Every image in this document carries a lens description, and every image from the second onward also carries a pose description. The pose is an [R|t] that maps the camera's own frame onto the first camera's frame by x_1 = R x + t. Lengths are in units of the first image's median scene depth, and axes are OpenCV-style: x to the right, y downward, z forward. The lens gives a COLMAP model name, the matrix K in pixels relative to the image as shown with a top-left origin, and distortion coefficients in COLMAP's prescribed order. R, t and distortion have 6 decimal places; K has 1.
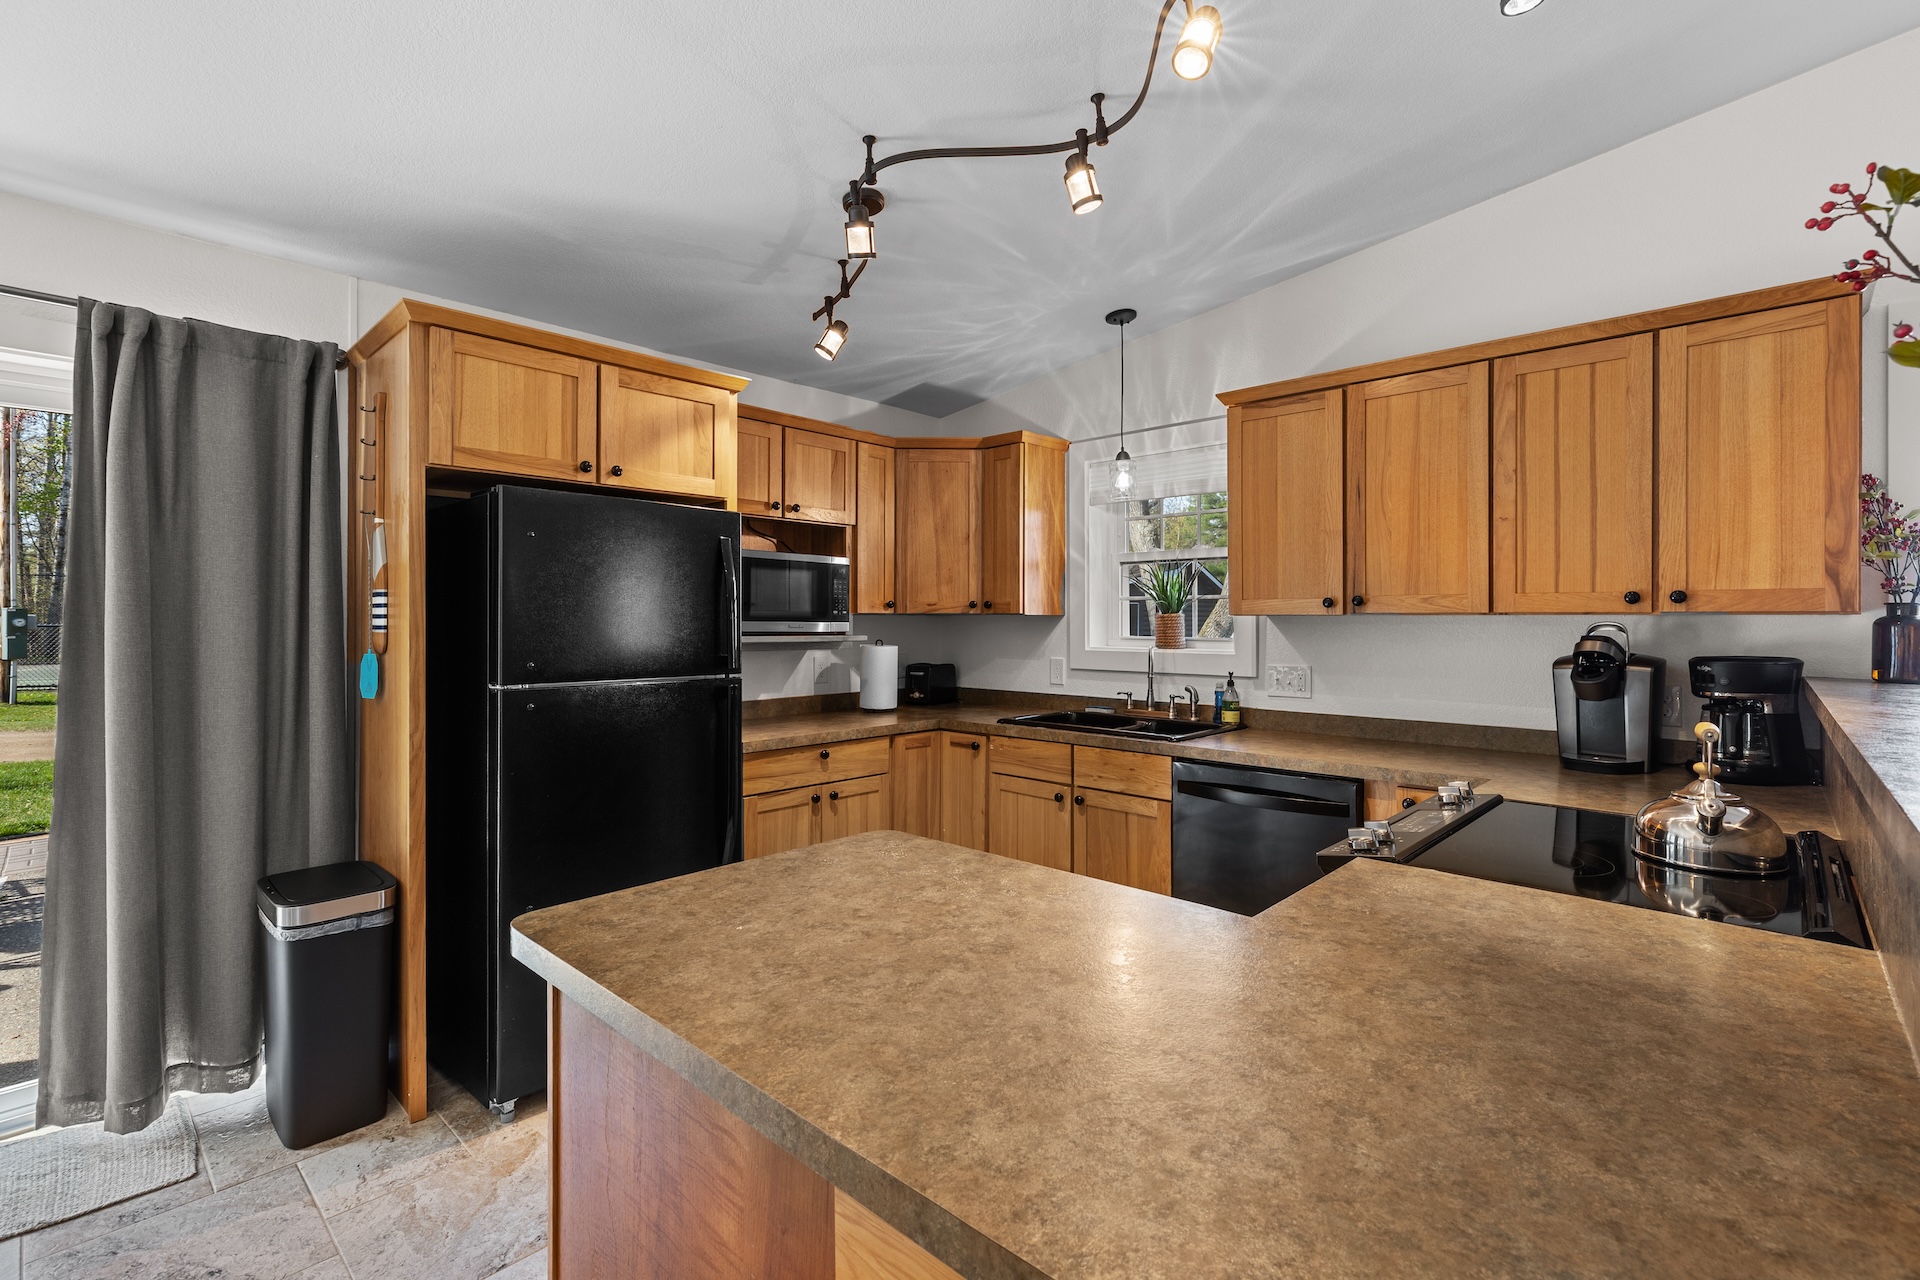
lens RADIAL K [[860.6, 0, 966.2], [0, 860.6, 619.2], [0, 0, 1]] dist [0.003329, -0.000082]
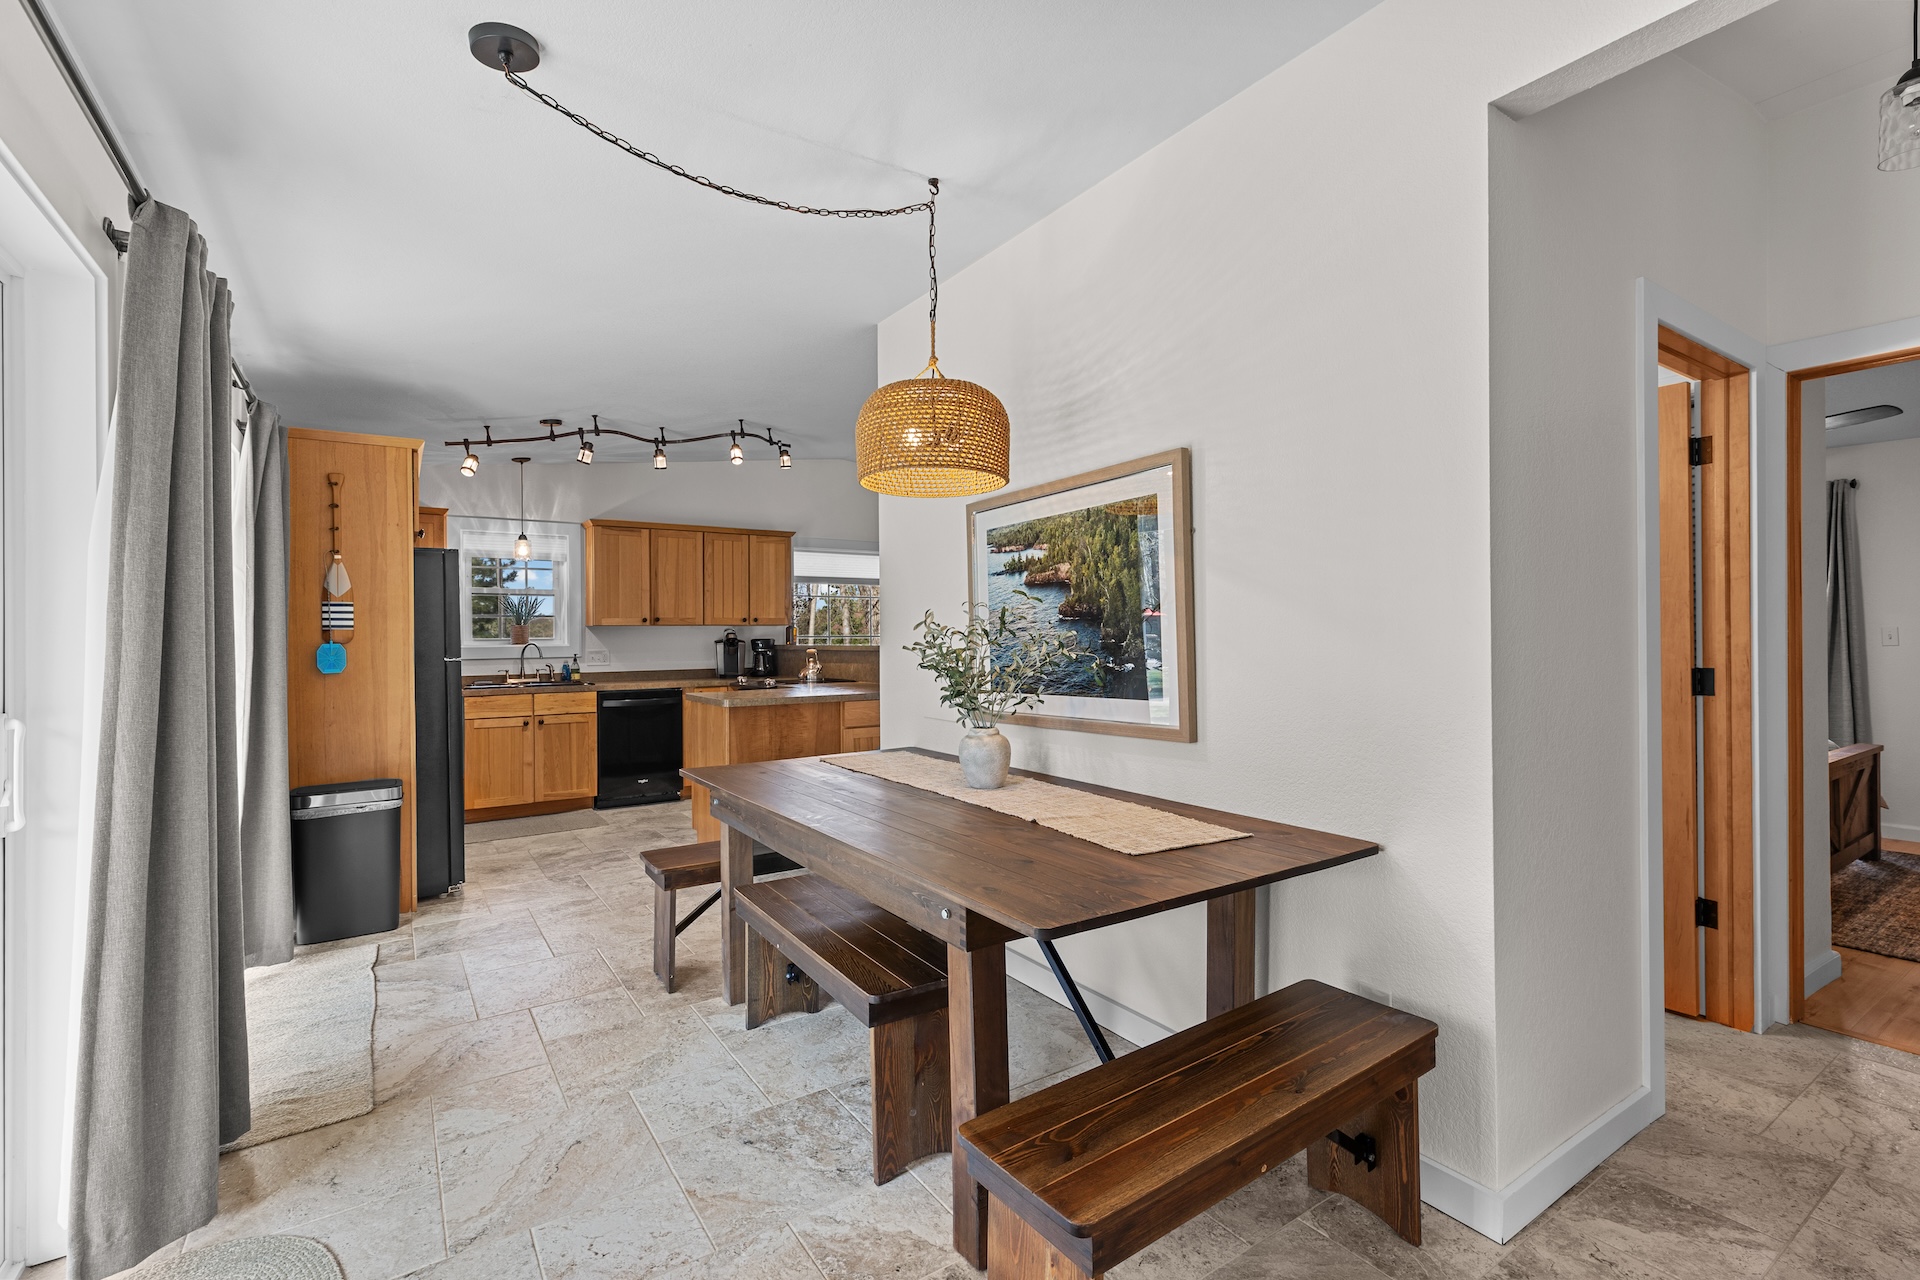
lens RADIAL K [[860.6, 0, 960.5], [0, 860.6, 641.6], [0, 0, 1]] dist [0.003329, -0.000082]
pose [[0.227592, -0.005937, 0.973738, -1.745779], [0.009995, 0.999943, 0.003761, 0.040904], [-0.973705, 0.008877, 0.227638, -0.385659]]
